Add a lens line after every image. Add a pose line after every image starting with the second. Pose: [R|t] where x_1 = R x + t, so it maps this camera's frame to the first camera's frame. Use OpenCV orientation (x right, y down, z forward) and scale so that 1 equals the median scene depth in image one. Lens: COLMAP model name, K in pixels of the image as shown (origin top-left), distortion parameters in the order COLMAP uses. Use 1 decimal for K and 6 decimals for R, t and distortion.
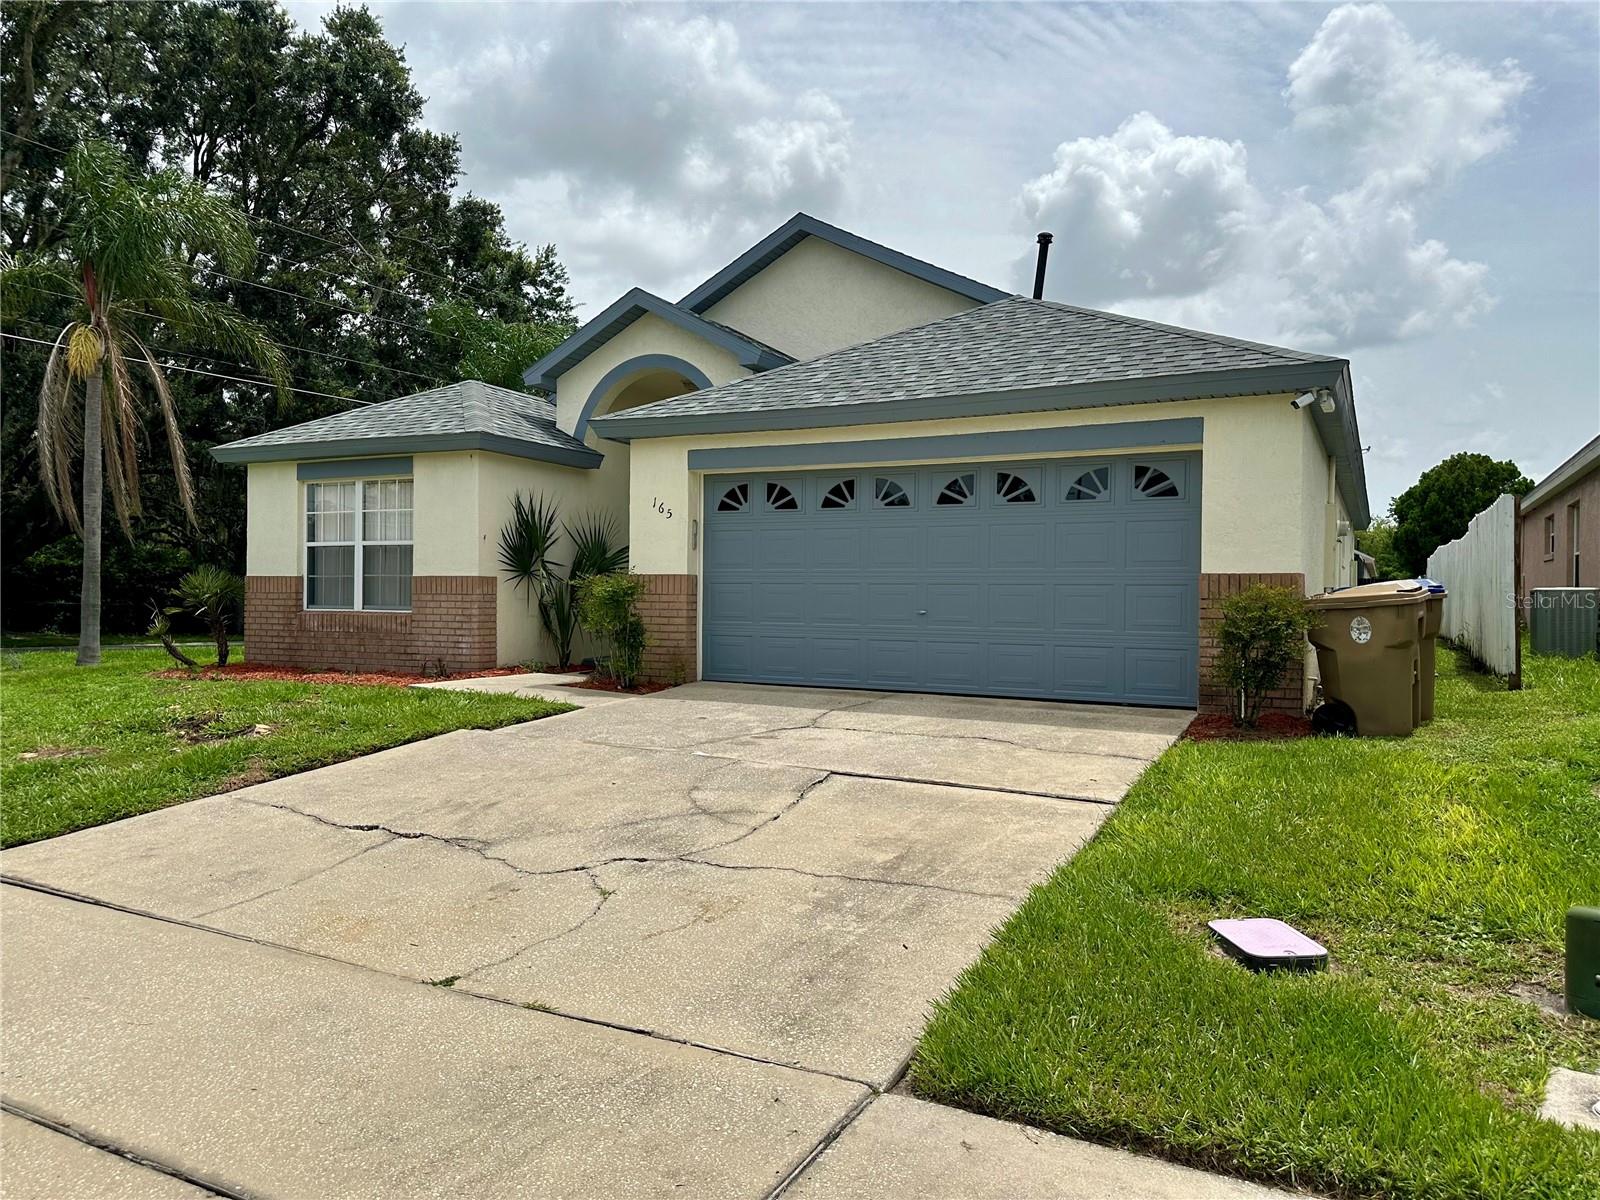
lens RADIAL K [[1118.9, 0, 800.0], [0, 1118.9, 600.0], [0, 0, 1]] dist [0.096721, -0.136382]
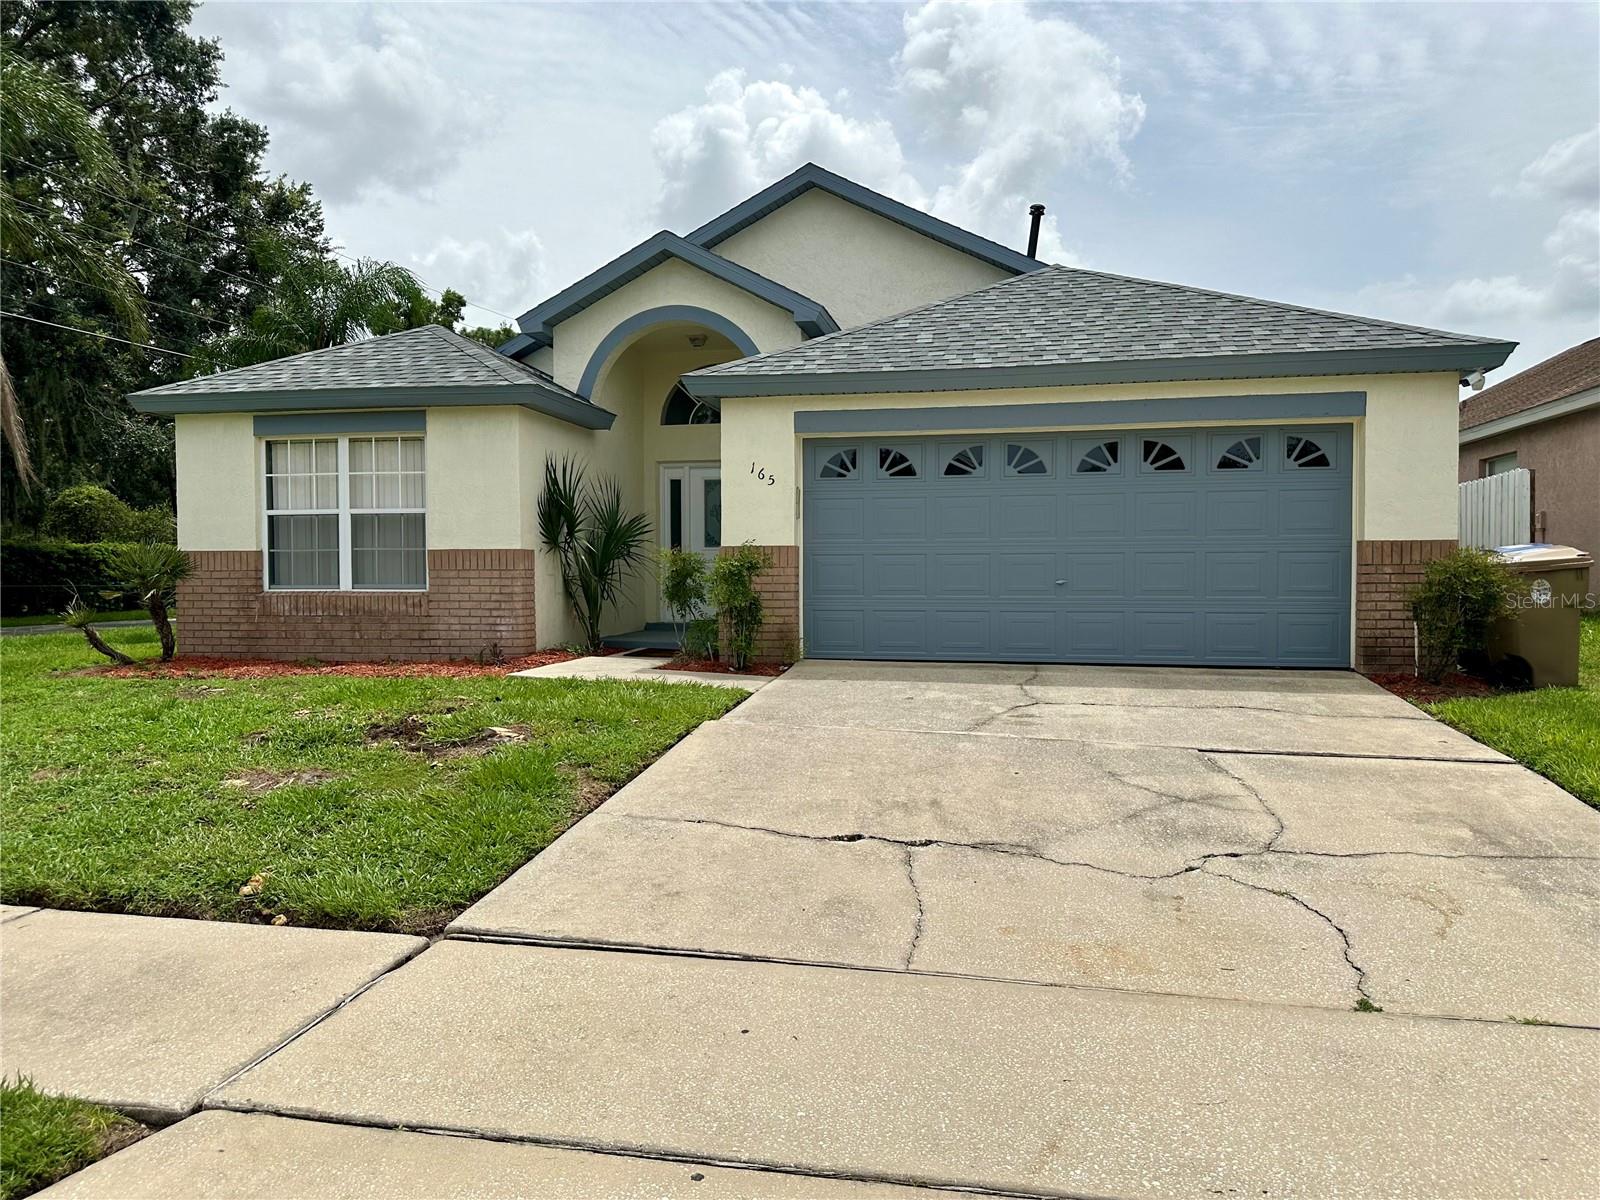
lens RADIAL K [[1107.2, 0, 721.9], [0, 1107.2, 617.2], [0, 0, 1]] dist [0.089027, -0.128771]
pose [[0.960487, -0.023172, 0.277358, -0.367855], [0.012234, 0.999080, 0.041101, -0.001849], [-0.278055, -0.036083, 0.959887, 0.114965]]
